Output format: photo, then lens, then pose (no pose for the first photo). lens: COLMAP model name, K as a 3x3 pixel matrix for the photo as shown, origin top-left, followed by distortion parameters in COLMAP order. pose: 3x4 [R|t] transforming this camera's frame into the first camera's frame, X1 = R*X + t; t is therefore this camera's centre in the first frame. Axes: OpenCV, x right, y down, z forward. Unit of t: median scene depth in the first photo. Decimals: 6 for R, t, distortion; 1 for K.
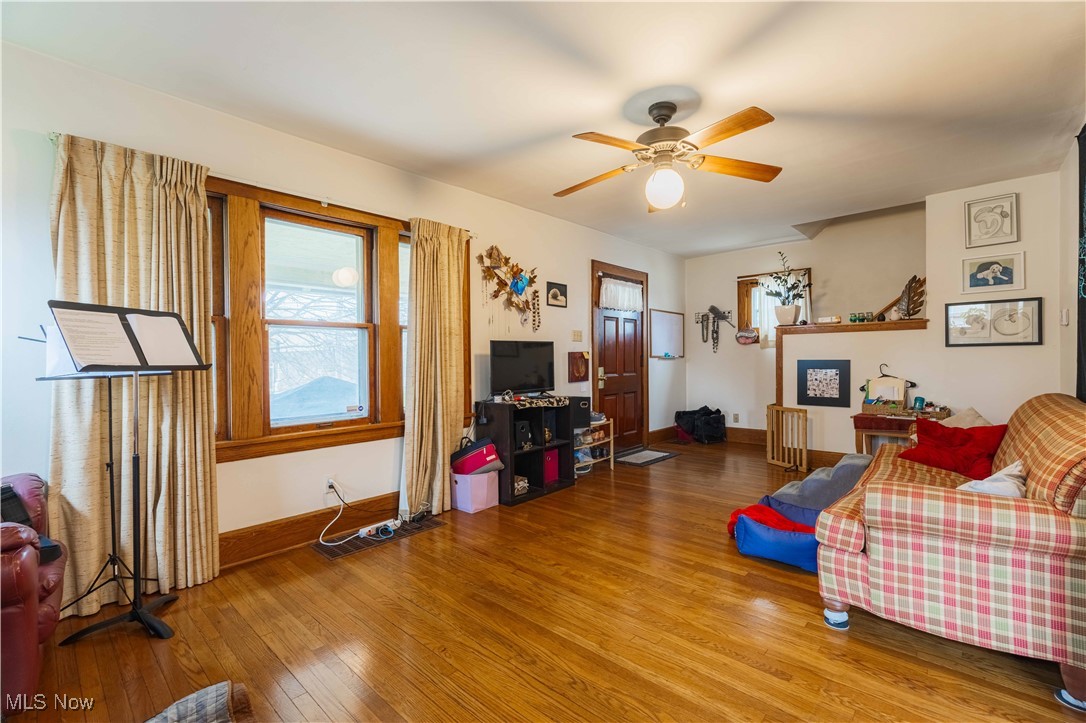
lens RADIAL K [[471.0, 0, 543.0], [0, 471.0, 361.5], [0, 0, 1]] dist [-0.003335, -0.000062]
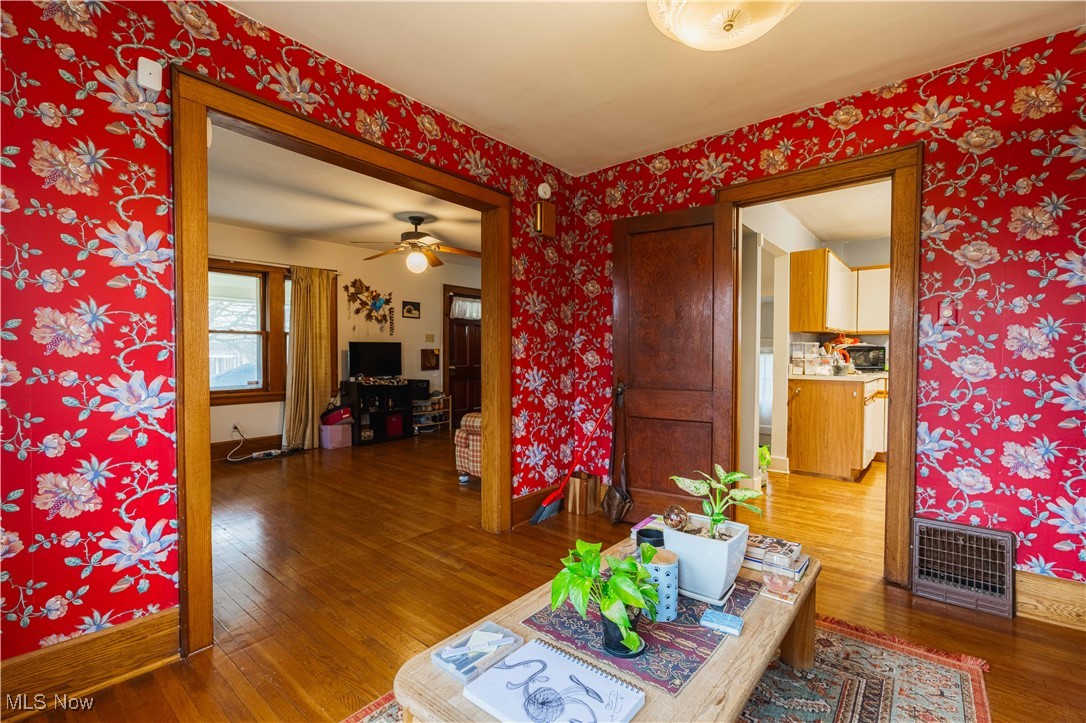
lens RADIAL K [[471.0, 0, 543.0], [0, 471.0, 361.5], [0, 0, 1]] dist [-0.003335, -0.000062]
pose [[0.998830, 0.013720, 0.046381, 0.470332], [-0.014409, 0.999790, 0.014555, -0.011283], [-0.046172, -0.015206, 0.998818, -0.605093]]
